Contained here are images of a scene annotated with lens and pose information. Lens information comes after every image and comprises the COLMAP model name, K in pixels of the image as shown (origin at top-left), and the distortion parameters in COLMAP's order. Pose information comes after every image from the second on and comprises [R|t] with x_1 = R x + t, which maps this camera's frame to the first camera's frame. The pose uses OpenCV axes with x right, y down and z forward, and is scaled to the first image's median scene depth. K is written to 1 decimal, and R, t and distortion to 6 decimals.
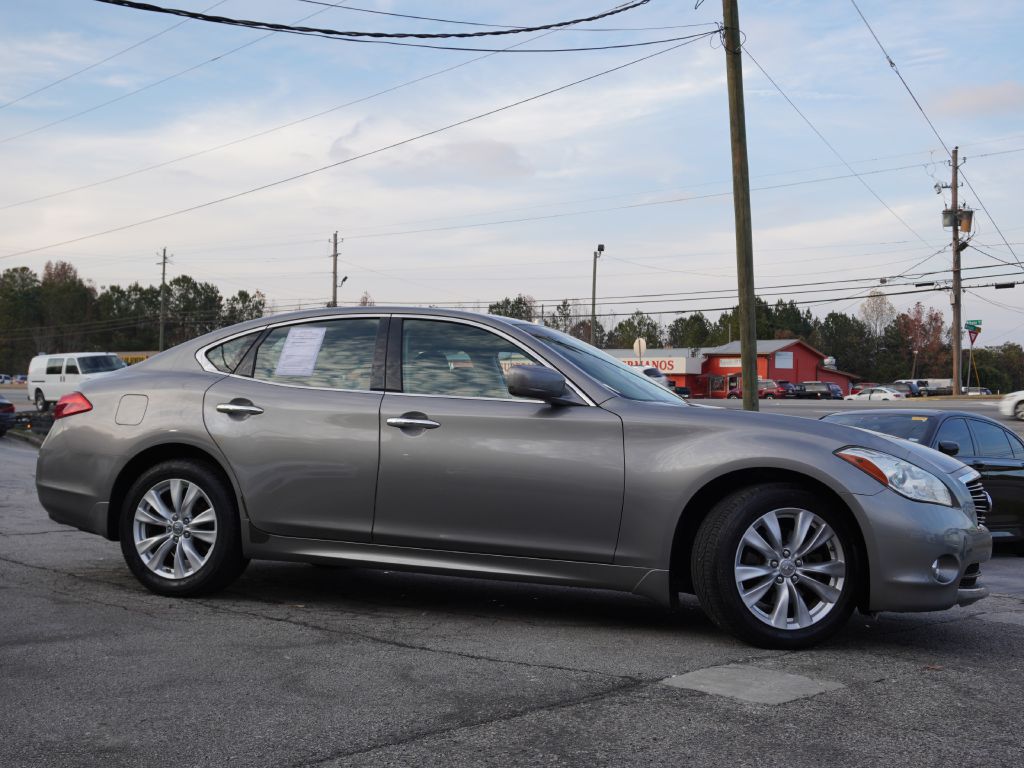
lens RADIAL K [[1136.8, 0, 518.6], [0, 1136.8, 386.7], [0, 0, 1]] dist [0.008412, 0.000000]
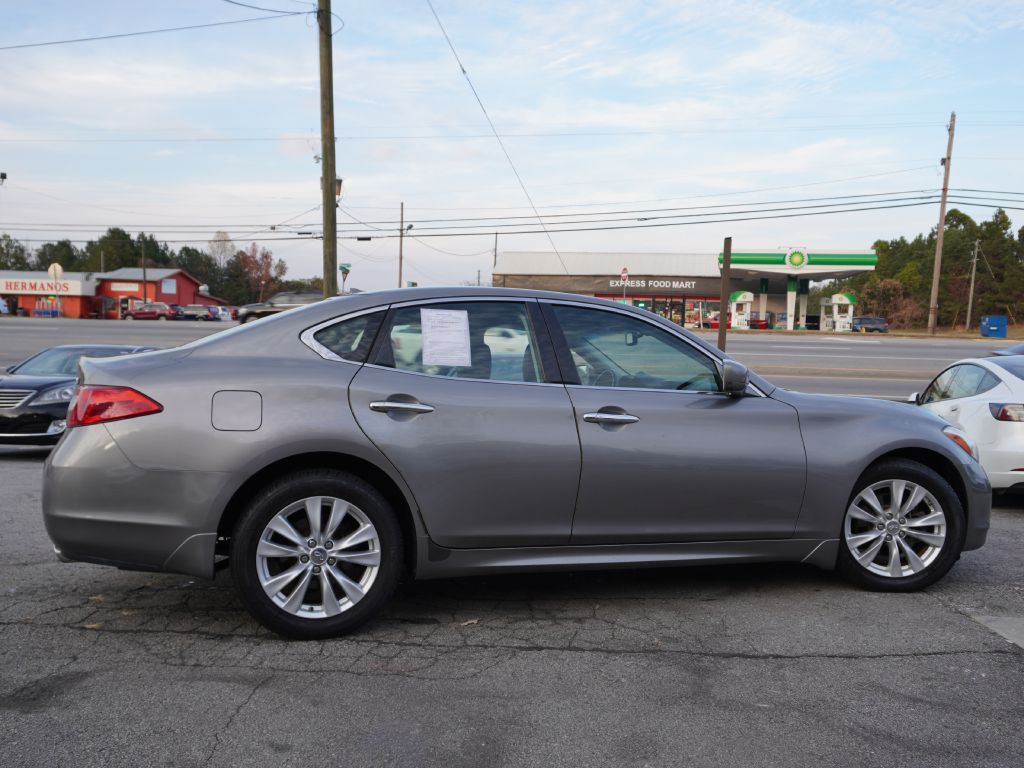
lens RADIAL K [[886.4, 0, 516.0], [0, 886.4, 385.5], [0, 0, 1]] dist [-0.009139, -0.000254]
pose [[0.796624, -0.032427, 0.603605, -0.413961], [-0.021713, 0.996381, 0.082184, -0.038450], [-0.604085, -0.078576, 0.793036, 0.305671]]
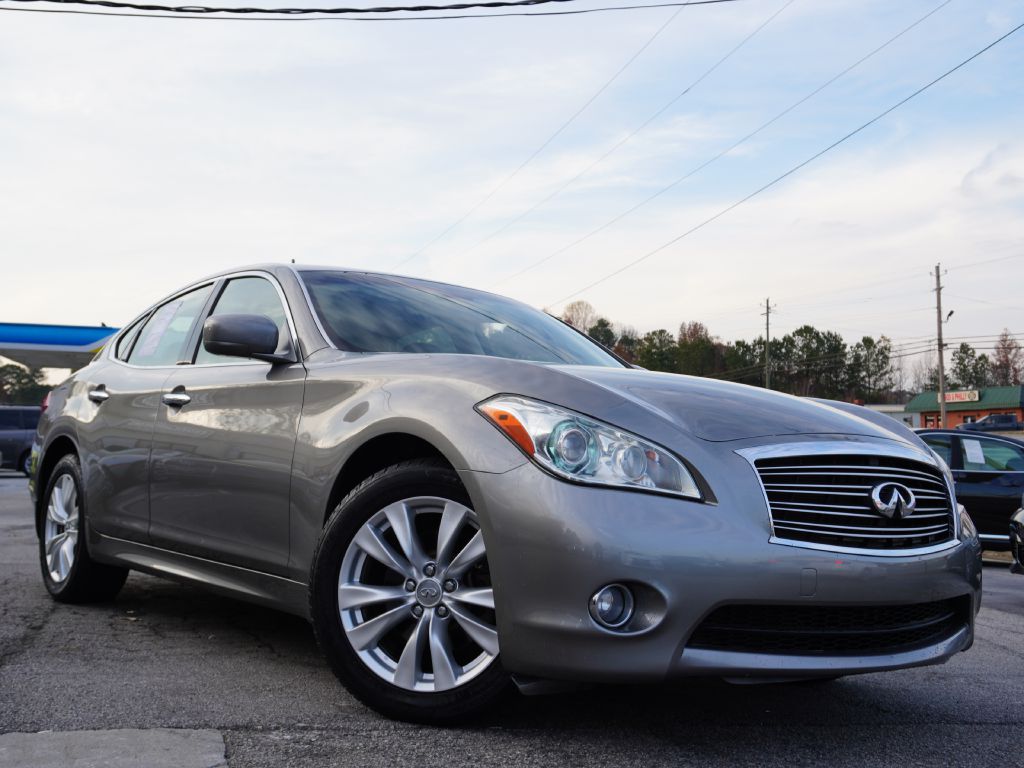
lens RADIAL K [[1138.1, 0, 510.8], [0, 1138.1, 380.7], [0, 0, 1]] dist [0.000838, 0.000000]
pose [[0.842677, -0.049845, -0.536107, 0.374792], [0.022233, 0.998078, -0.057851, 0.048271], [0.537960, 0.036830, 0.842165, 0.296325]]
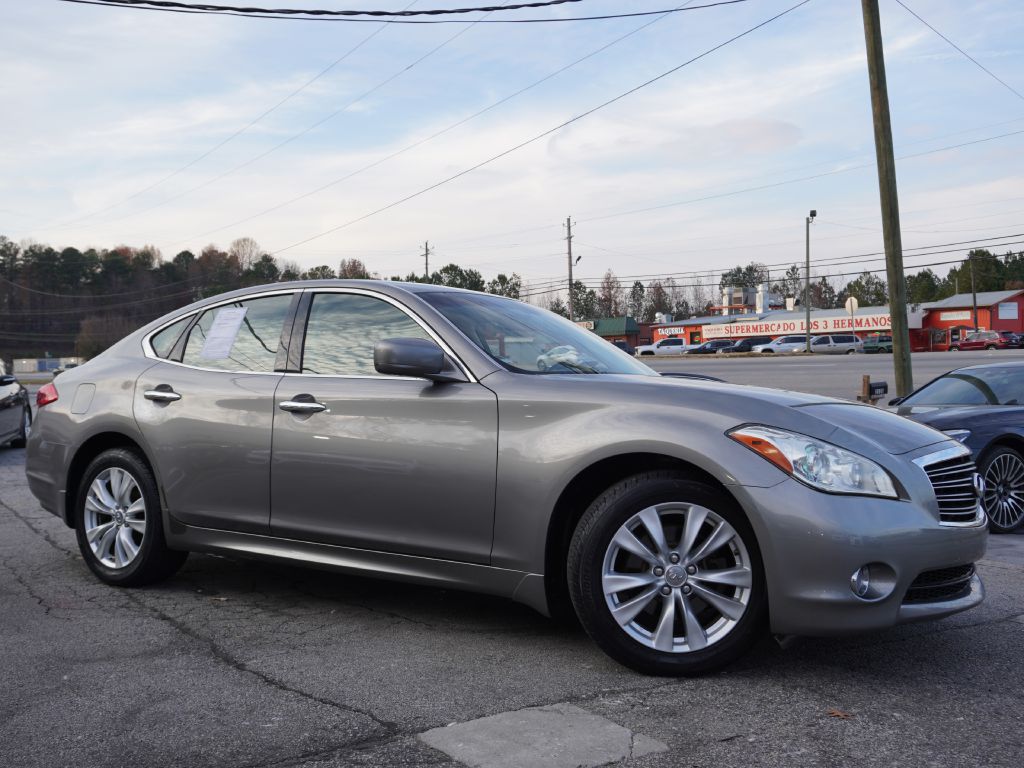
lens RADIAL K [[1010.1, 0, 512.5], [0, 1010.1, 384.3], [0, 0, 1]] dist [-0.007892, 0.000000]
pose [[0.969983, -0.033939, -0.240793, 0.182536], [0.041499, 0.998790, 0.026395, -0.000322], [0.239606, -0.035595, 0.970217, 0.169888]]
